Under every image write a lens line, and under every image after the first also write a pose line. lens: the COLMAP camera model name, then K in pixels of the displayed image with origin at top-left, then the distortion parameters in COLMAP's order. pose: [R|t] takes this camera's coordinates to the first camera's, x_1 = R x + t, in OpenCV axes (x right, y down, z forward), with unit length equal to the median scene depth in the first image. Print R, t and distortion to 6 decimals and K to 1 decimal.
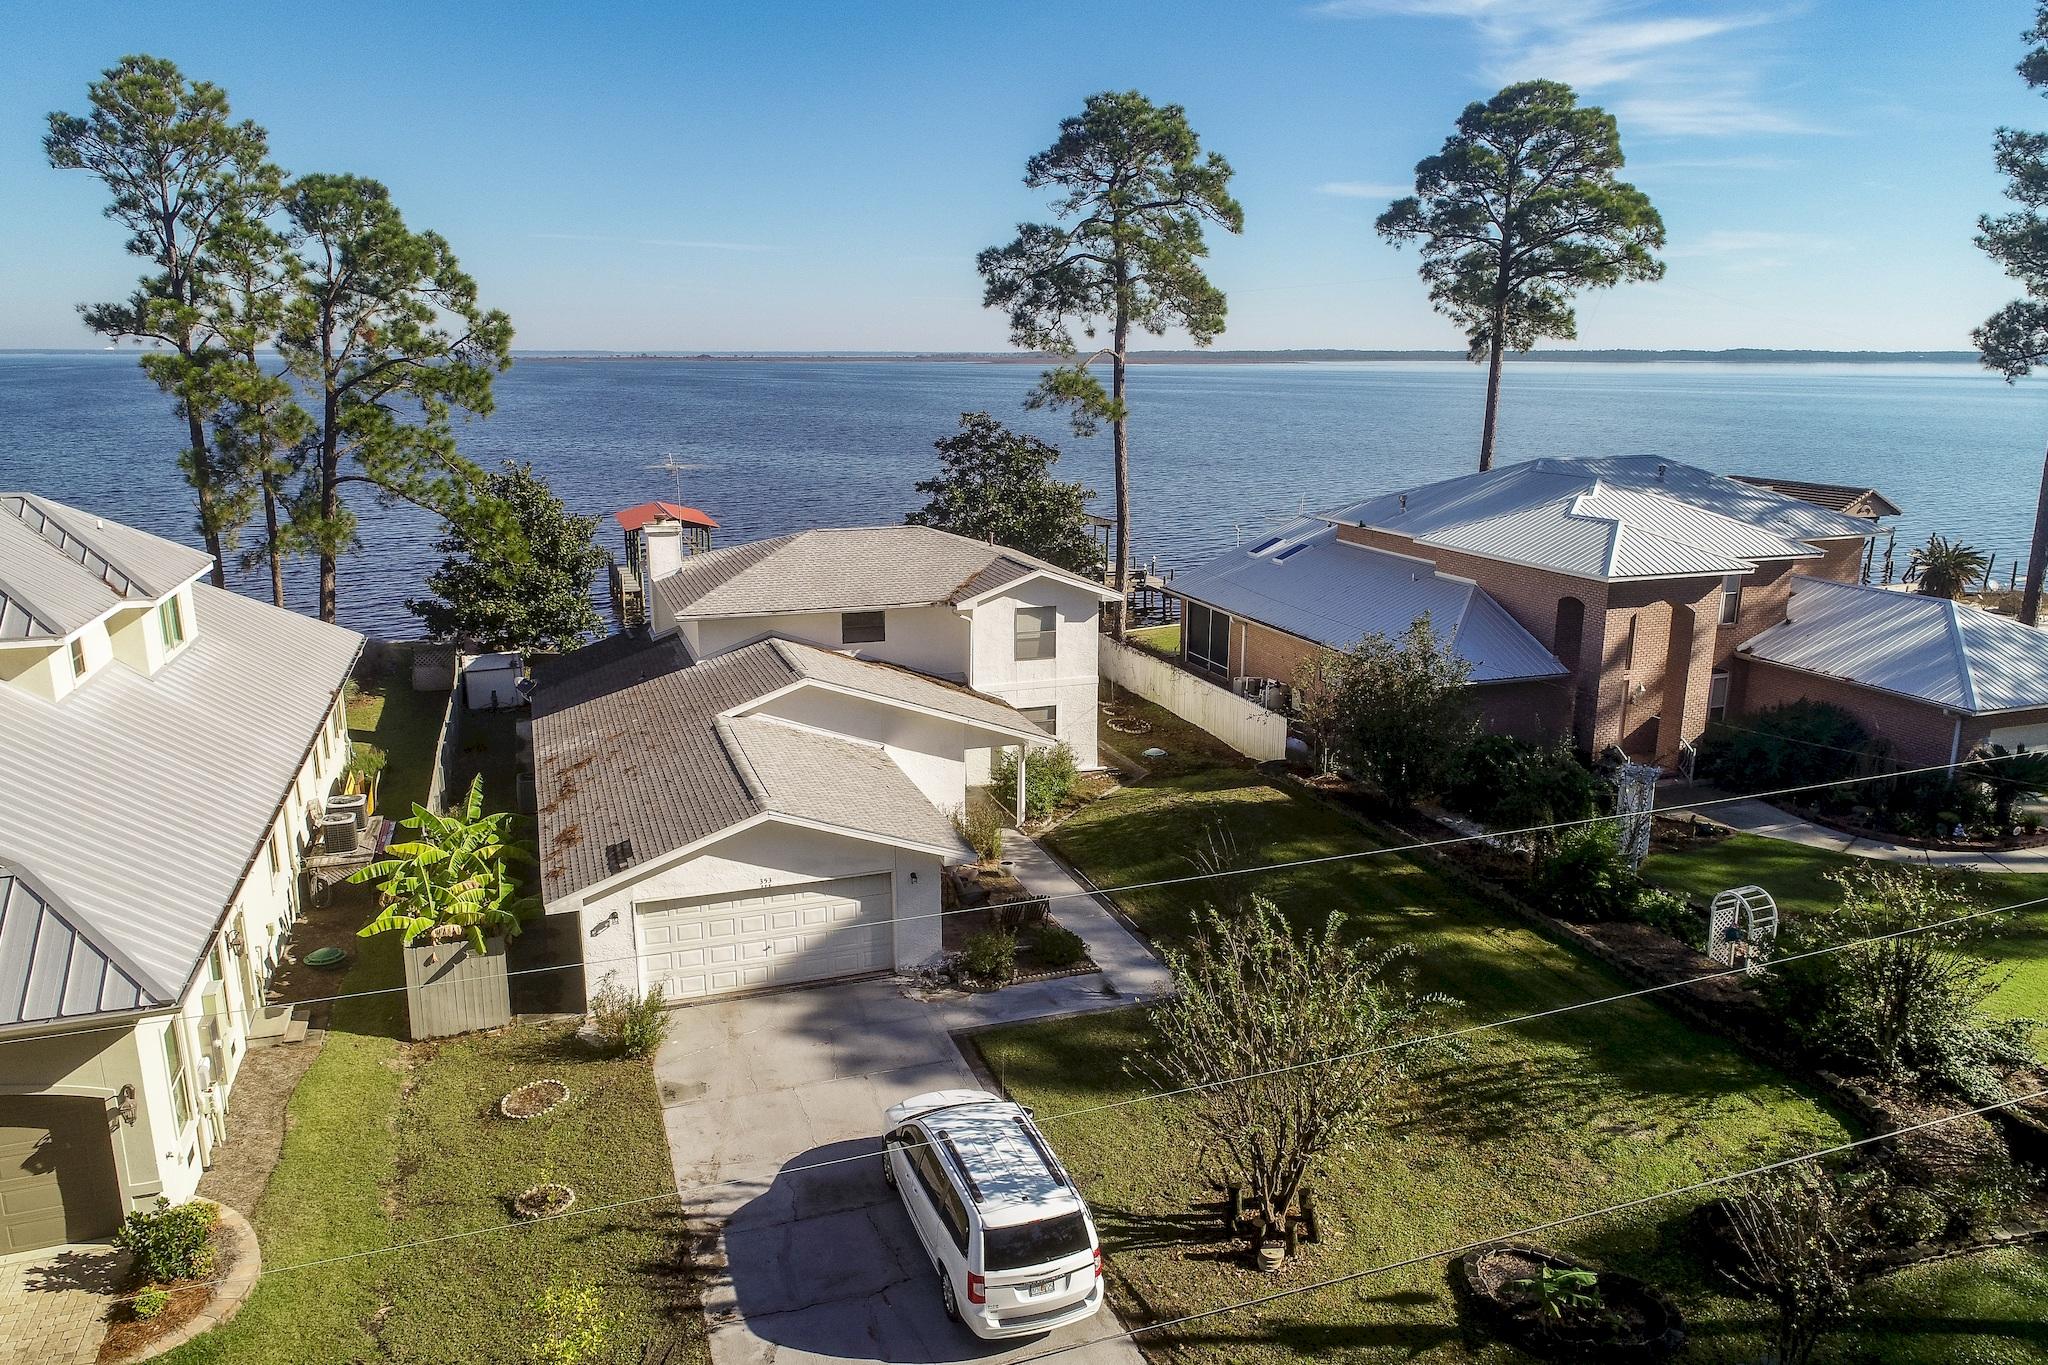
lens RADIAL K [[1417.4, 0, 1023.4], [0, 1417.4, 682.0], [0, 0, 1]] dist [0.000956, 0.000215]
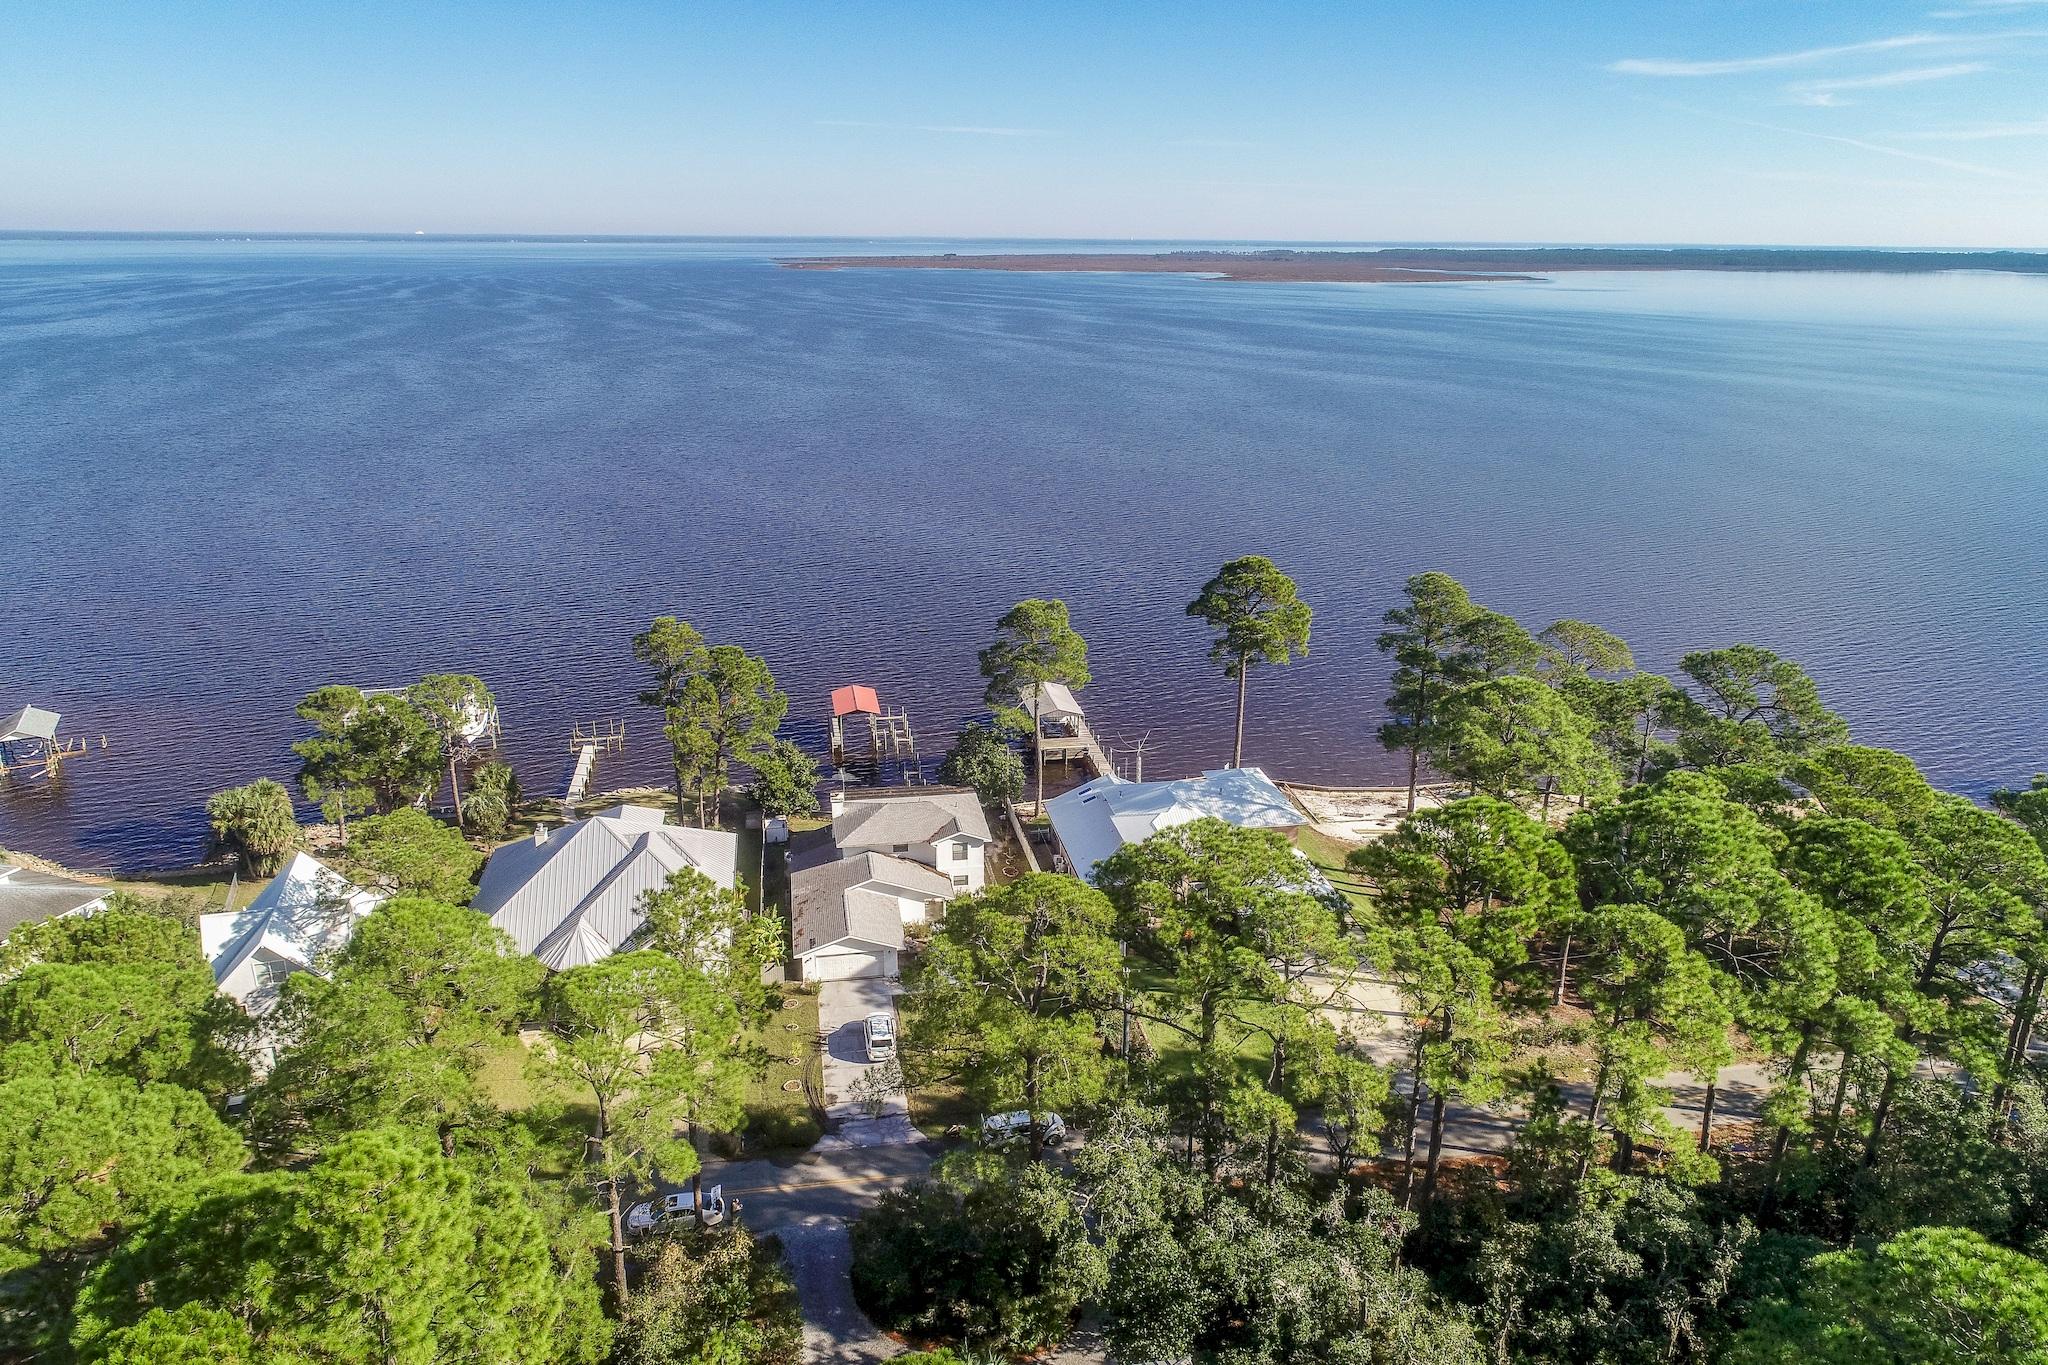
lens RADIAL K [[1417.4, 0, 1023.9], [0, 1417.4, 682.7], [0, 0, 1]] dist [0.000956, 0.000215]
pose [[0.985462, 0.057595, -0.159837, 0.818919], [-0.043499, 0.994961, 0.090331, -0.910634], [0.164235, -0.082065, 0.983002, -2.520208]]
